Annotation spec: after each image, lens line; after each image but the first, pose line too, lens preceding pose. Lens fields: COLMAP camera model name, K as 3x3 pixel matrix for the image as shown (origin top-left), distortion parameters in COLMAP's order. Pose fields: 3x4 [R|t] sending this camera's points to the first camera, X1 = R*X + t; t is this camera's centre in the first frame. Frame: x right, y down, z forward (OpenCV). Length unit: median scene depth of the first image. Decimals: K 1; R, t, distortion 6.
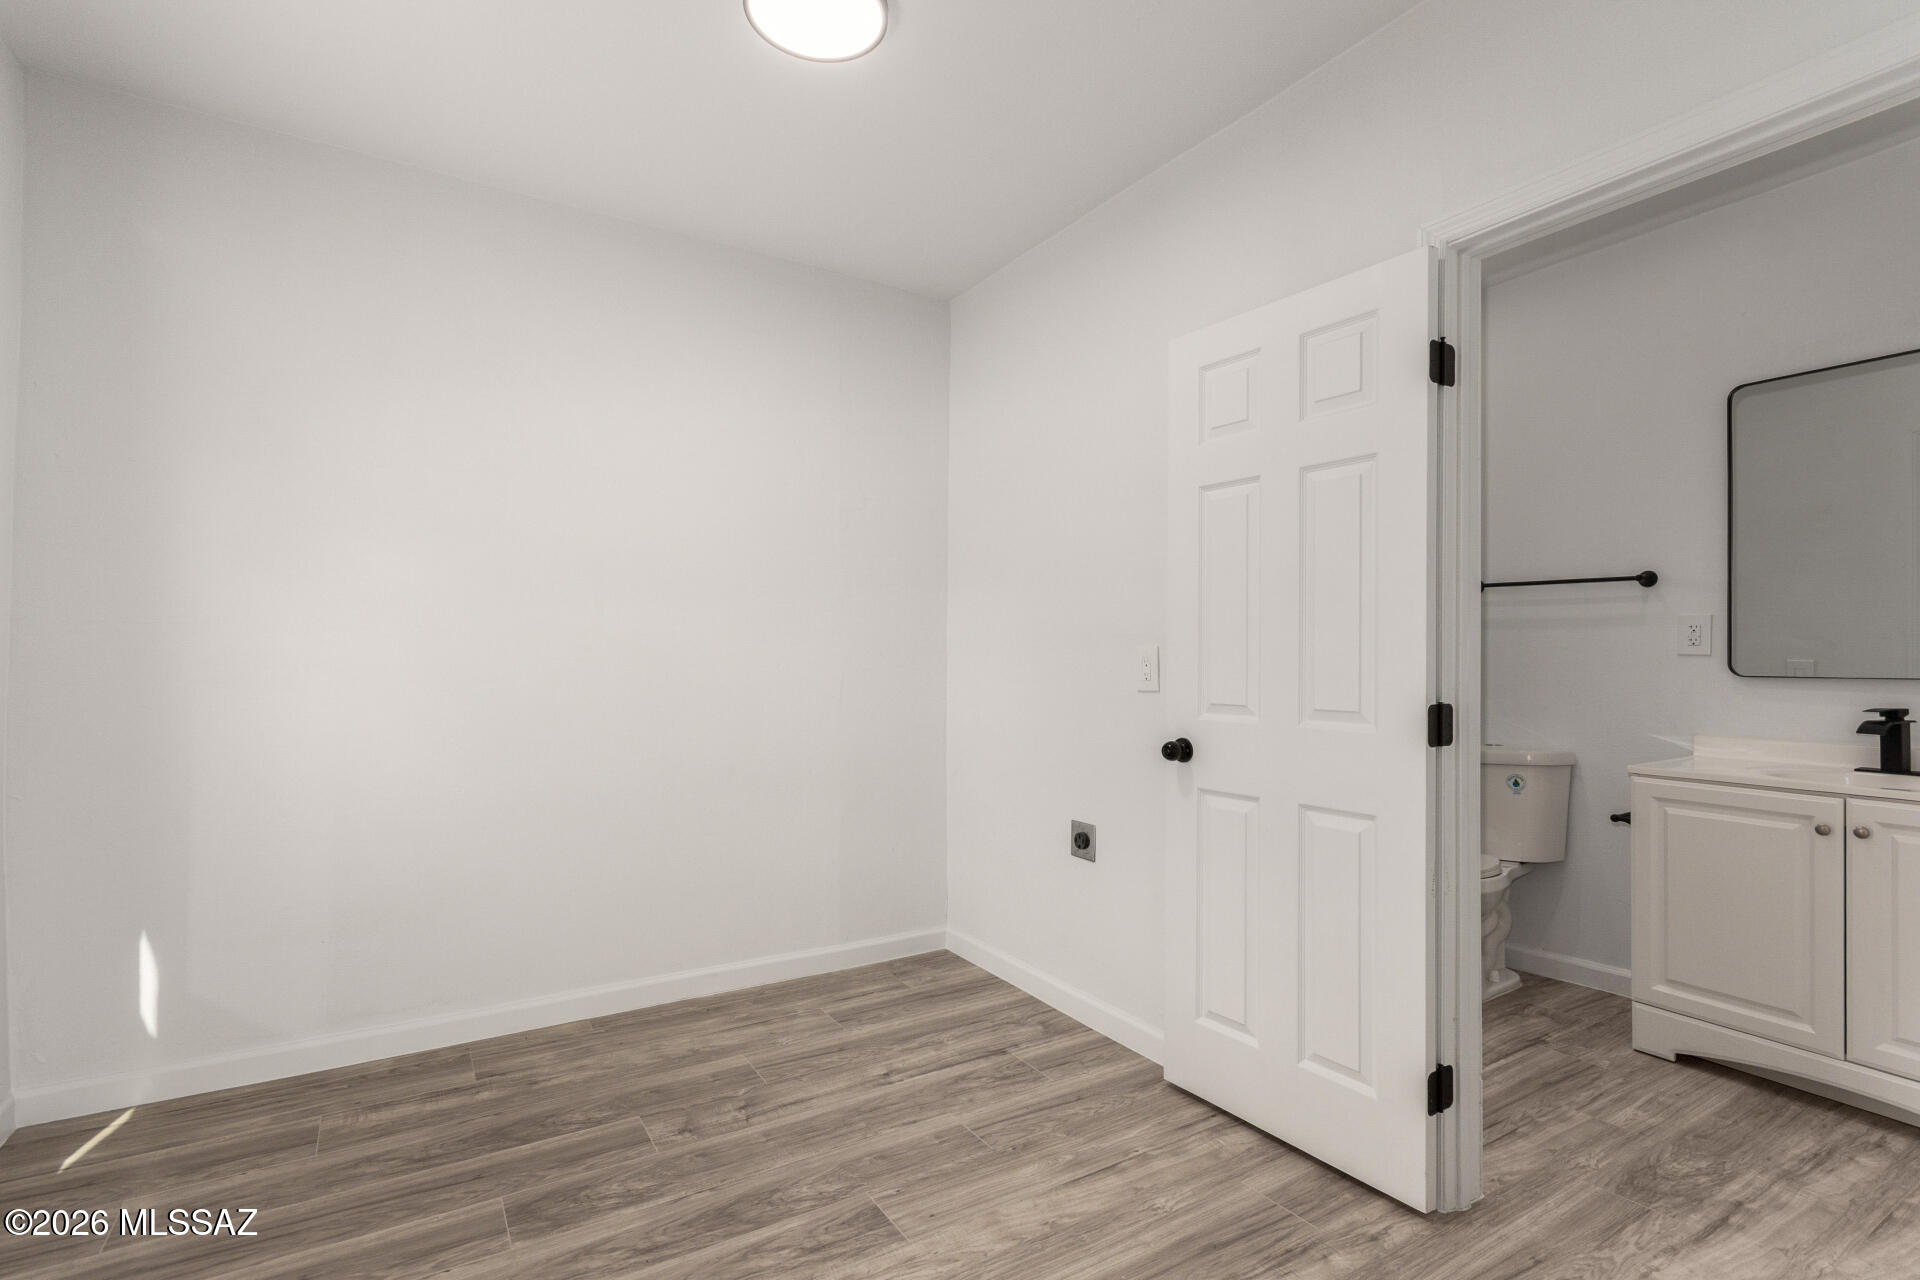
lens RADIAL K [[871.5, 0, 960.0], [0, 871.5, 640.0], [0, 0, 1]] dist [0.003982, 0.000900]
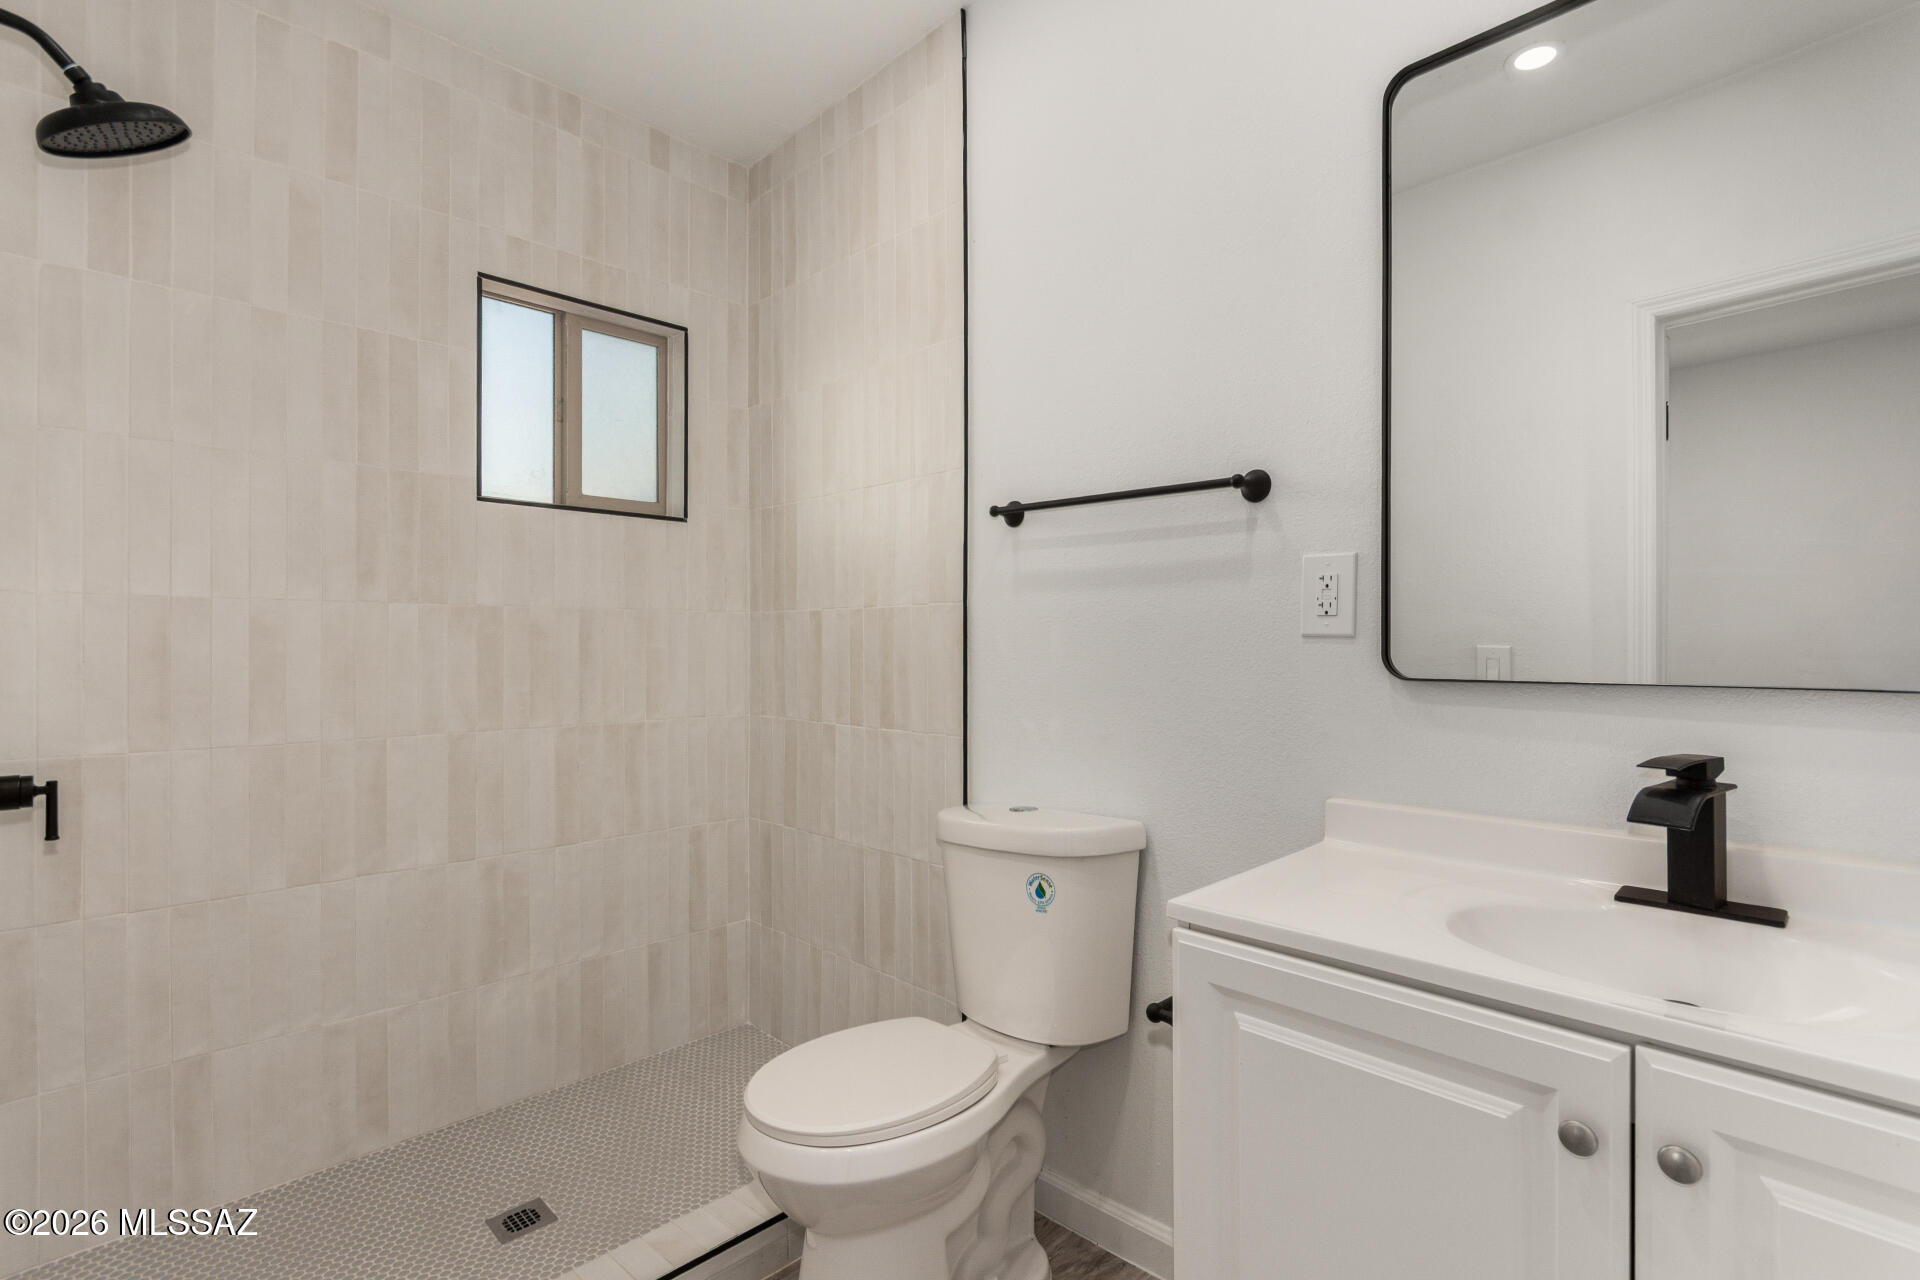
lens RADIAL K [[895.6, 0, 969.4], [0, 895.6, 646.8], [0, 0, 1]] dist [0.000570, 0.000194]
pose [[0.969264, -0.008721, 0.245870, 0.611701], [0.003852, 0.999787, 0.020277, 0.014395], [-0.245994, -0.018707, 0.969091, 0.660064]]
